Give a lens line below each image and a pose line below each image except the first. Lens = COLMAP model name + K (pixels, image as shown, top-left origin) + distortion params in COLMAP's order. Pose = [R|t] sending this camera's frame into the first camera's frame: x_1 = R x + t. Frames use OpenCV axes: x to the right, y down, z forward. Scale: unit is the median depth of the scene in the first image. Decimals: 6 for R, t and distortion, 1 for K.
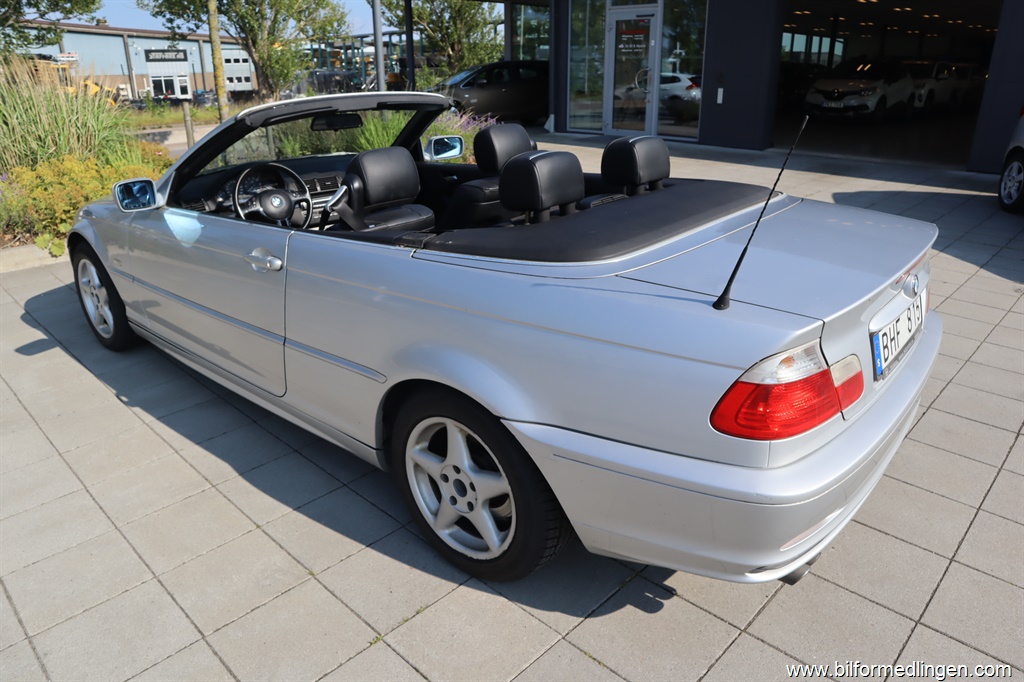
lens RADIAL K [[711.6, 0, 512.0], [0, 711.6, 341.0], [0, 0, 1]] dist [-0.131423, 0.078417]
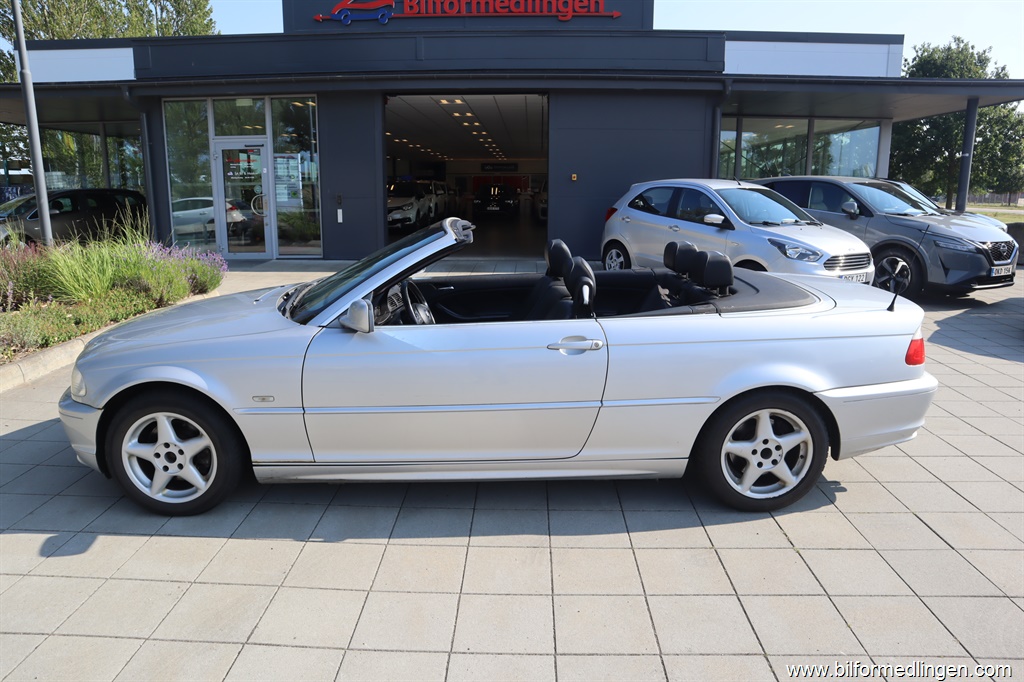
lens RADIAL K [[707.6, 0, 513.9], [0, 707.6, 346.9], [0, 0, 1]] dist [-0.127262, 0.075495]
pose [[0.733916, -0.143729, 0.663860, -0.370199], [0.243471, 0.968077, -0.059571, -0.017742], [-0.634105, 0.205351, 0.745481, 0.033163]]
